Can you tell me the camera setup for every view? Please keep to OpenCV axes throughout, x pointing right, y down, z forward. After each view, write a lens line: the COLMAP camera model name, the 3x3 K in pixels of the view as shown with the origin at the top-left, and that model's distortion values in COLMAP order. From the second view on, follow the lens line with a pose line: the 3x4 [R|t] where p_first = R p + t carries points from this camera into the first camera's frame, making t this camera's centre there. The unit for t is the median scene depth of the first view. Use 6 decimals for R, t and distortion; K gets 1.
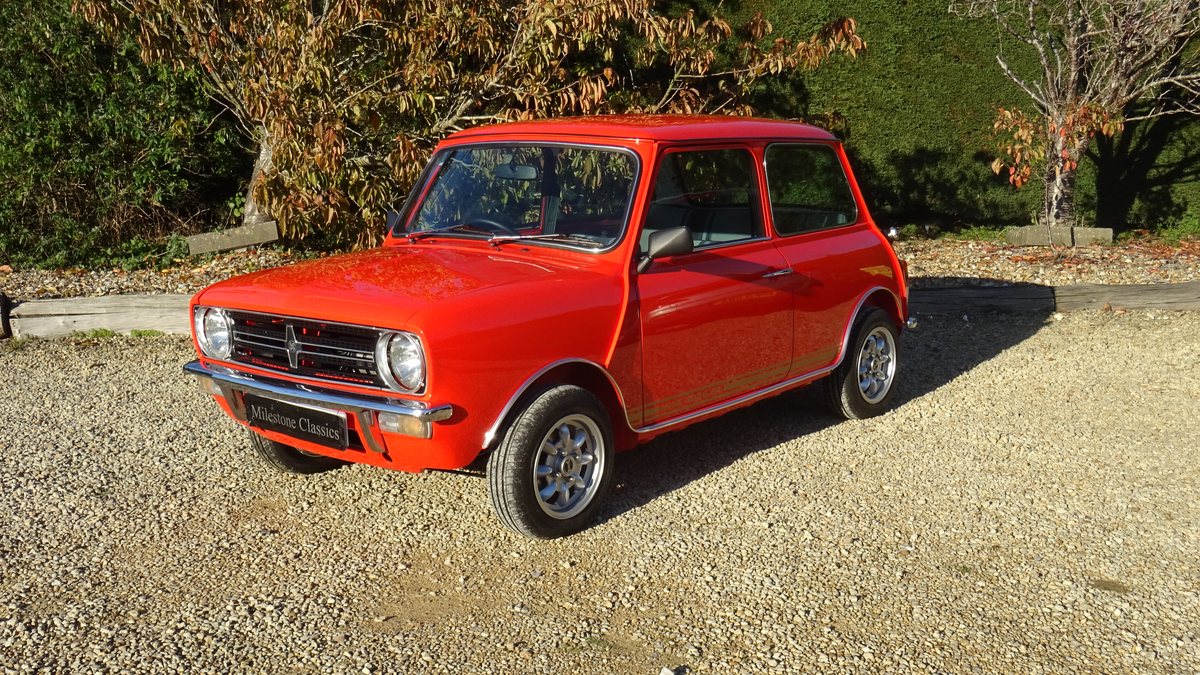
lens RADIAL K [[1240.2, 0, 600.0], [0, 1240.2, 337.5], [0, 0, 1]] dist [0.002854, -0.012643]
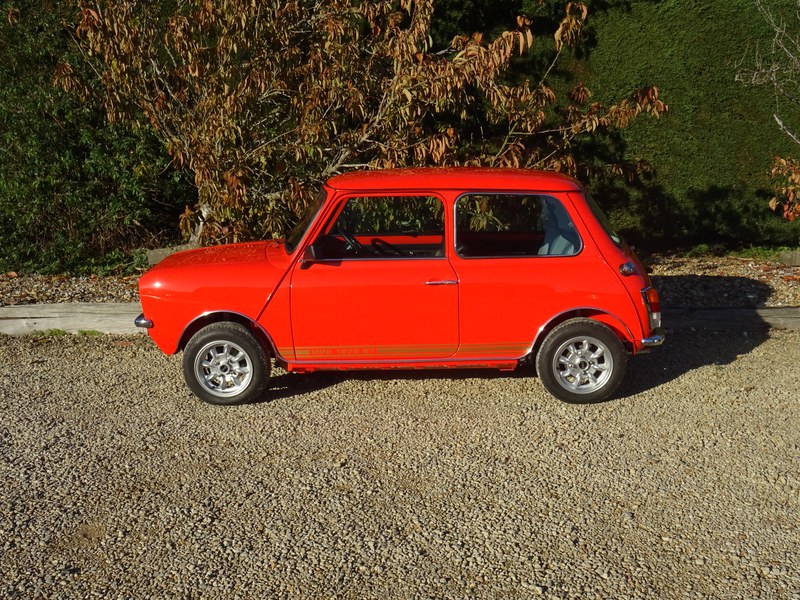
lens RADIAL K [[854.6, 0, 400.0], [0, 854.6, 300.0], [0, 0, 1]] dist [-0.006705, 0.041403]
pose [[0.995201, 0.018749, -0.096044, 0.035778], [-0.019400, 0.999795, -0.005856, -0.033991], [0.095914, 0.007691, 0.995360, 0.127198]]
